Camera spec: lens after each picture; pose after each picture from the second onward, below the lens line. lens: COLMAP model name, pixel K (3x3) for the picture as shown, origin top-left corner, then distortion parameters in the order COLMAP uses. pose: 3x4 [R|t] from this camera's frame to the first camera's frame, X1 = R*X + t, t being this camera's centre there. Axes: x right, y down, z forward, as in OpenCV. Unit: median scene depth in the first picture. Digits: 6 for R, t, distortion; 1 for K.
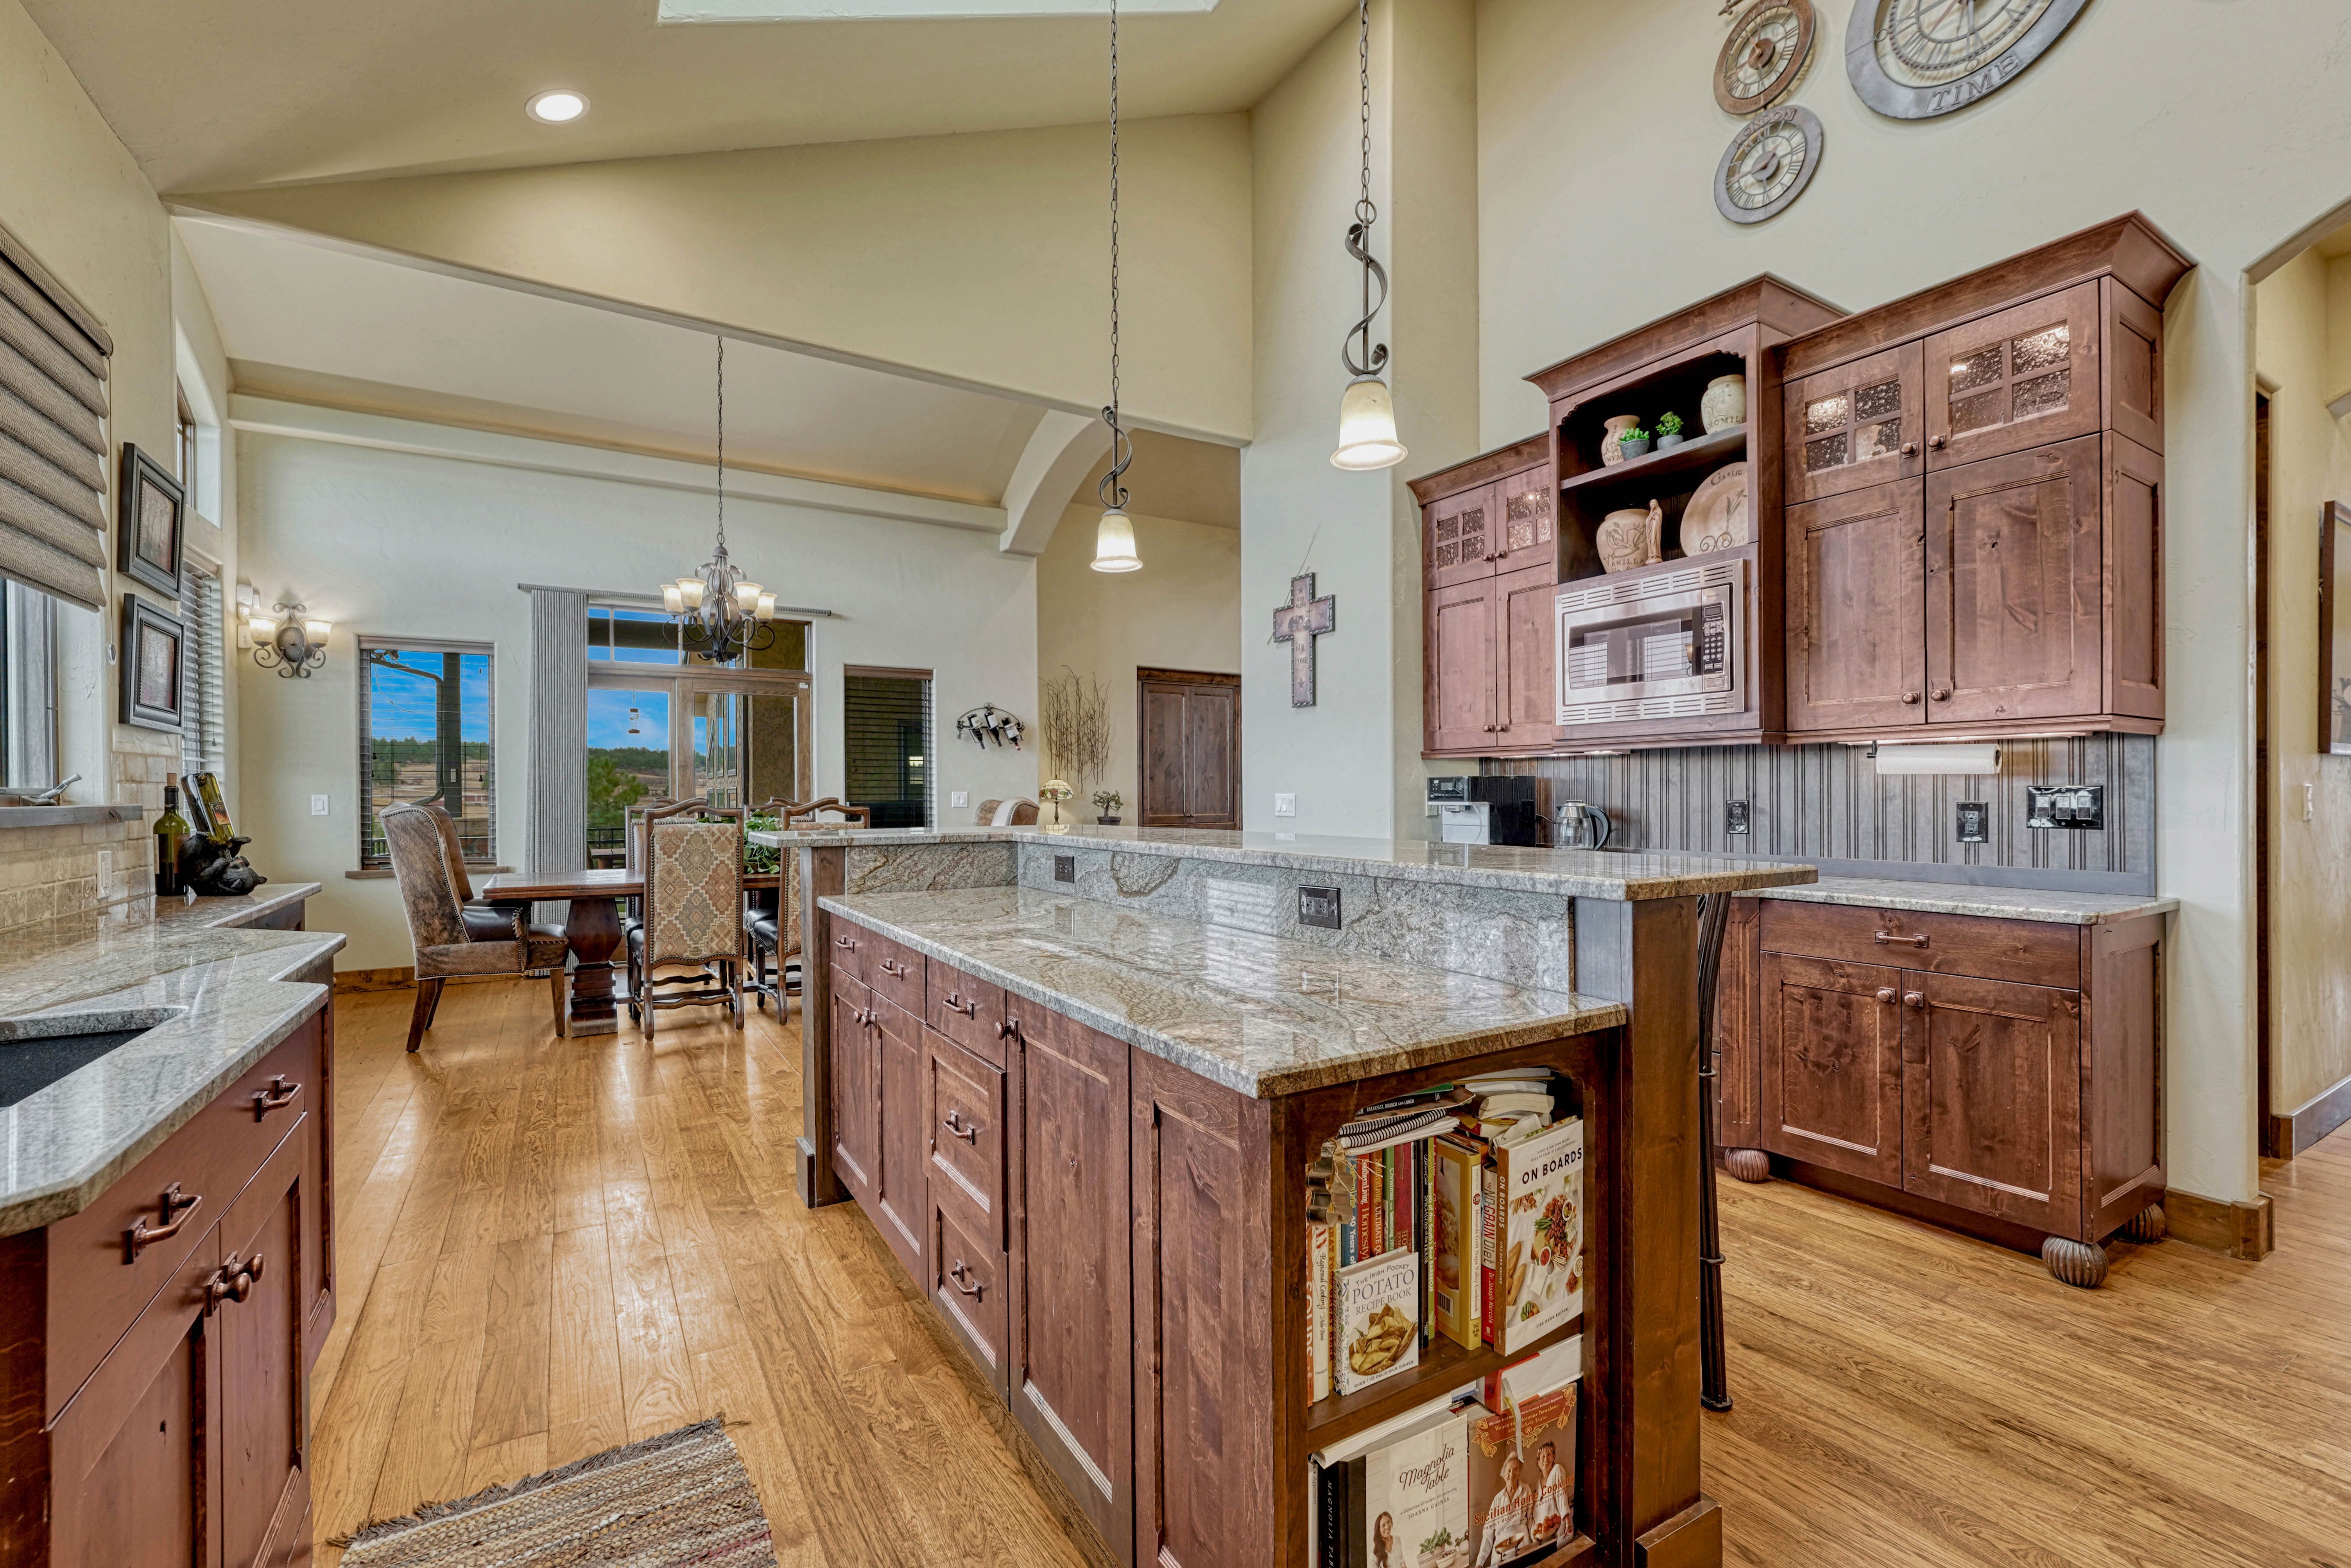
lens RADIAL K [[1011.6, 0, 1178.5], [0, 1011.6, 790.1], [0, 0, 1]] dist [-0.004783, -0.000169]
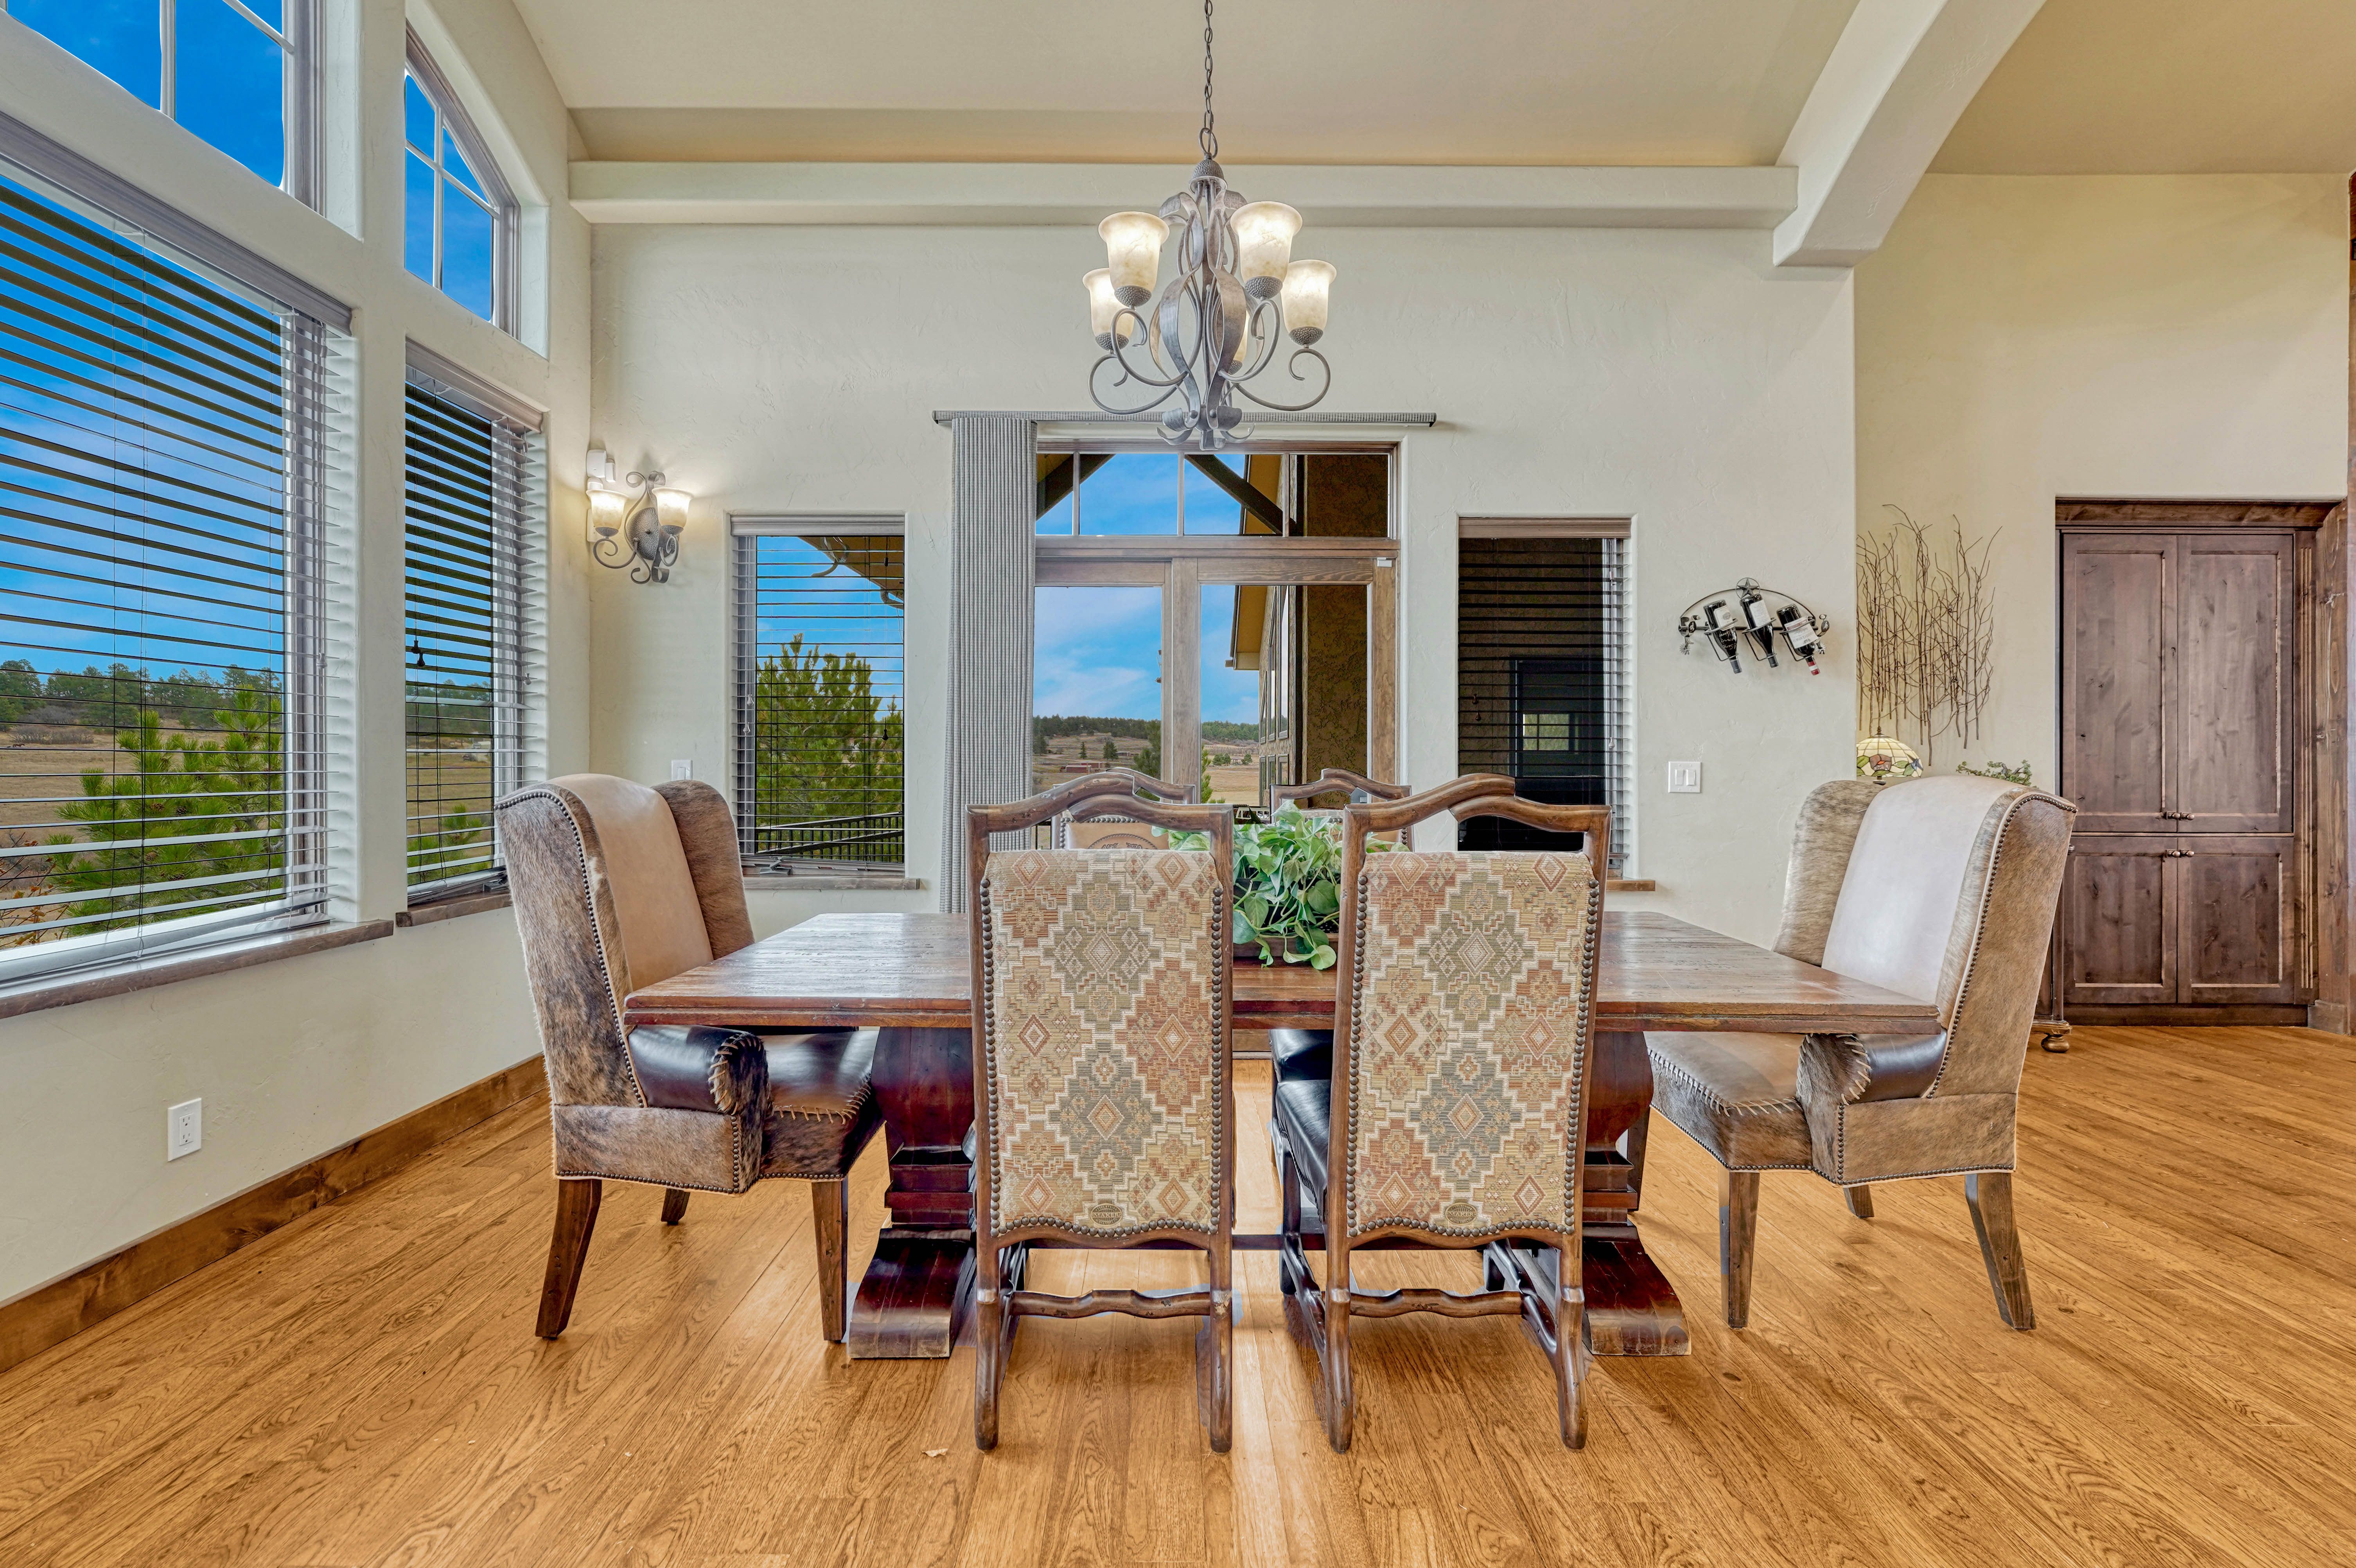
lens RADIAL K [[1013.6, 0, 1173.9], [0, 1013.6, 767.6], [0, 0, 1]] dist [-0.004783, -0.000169]
pose [[0.856188, 0.008910, -0.516587, -0.235323], [-0.004973, 0.999947, 0.009003, 0.002262], [0.516640, -0.005139, 0.856187, 0.603236]]
